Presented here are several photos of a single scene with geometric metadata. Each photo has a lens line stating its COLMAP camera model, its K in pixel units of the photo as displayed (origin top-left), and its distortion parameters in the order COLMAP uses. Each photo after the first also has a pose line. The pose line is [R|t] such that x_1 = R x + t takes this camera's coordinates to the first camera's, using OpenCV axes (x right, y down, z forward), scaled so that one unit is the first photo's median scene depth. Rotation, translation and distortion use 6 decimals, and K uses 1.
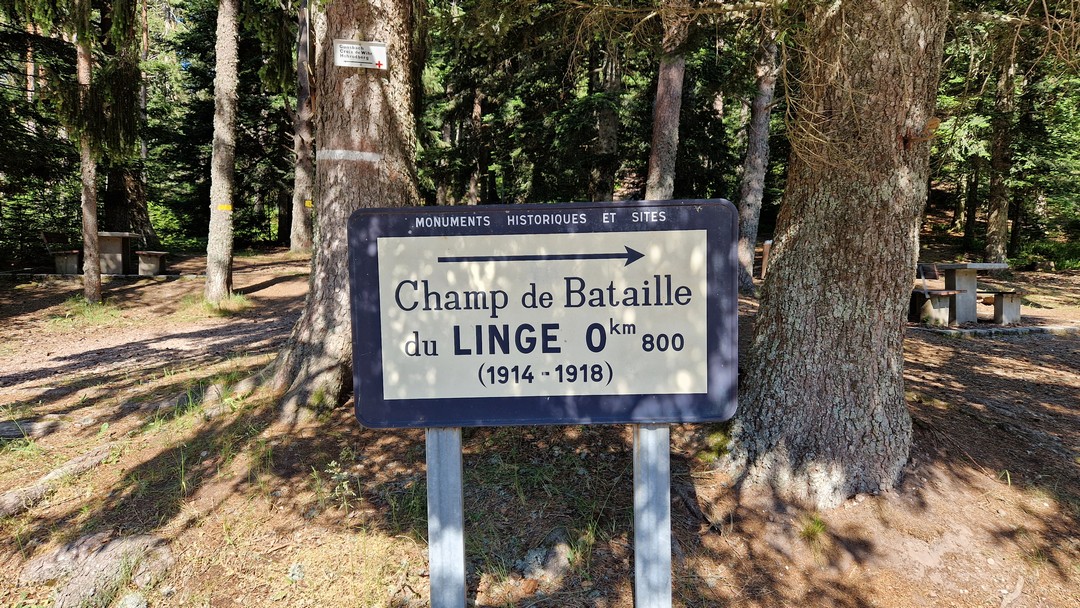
lens RADIAL K [[727.0, 0, 541.6], [0, 727.0, 297.3], [0, 0, 1]] dist [0.073081, -0.064362]
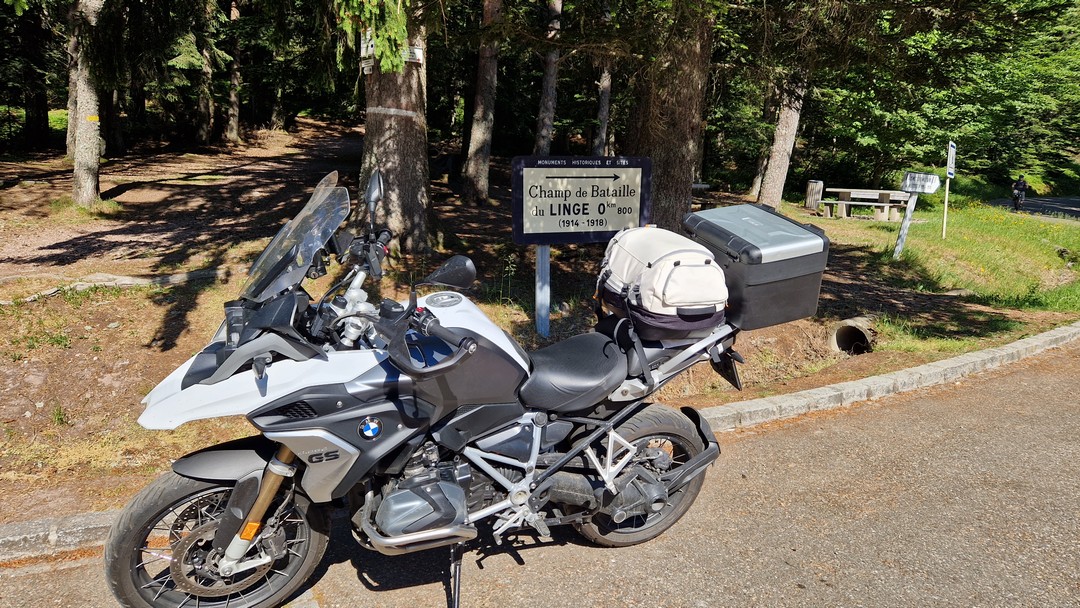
lens RADIAL K [[727.0, 0, 541.6], [0, 727.0, 297.3], [0, 0, 1]] dist [0.073081, -0.064362]
pose [[0.934860, -0.036776, 0.353107, -1.058383], [-0.003251, 0.993692, 0.112100, 0.078377], [-0.355002, -0.105946, 0.928843, -1.385324]]
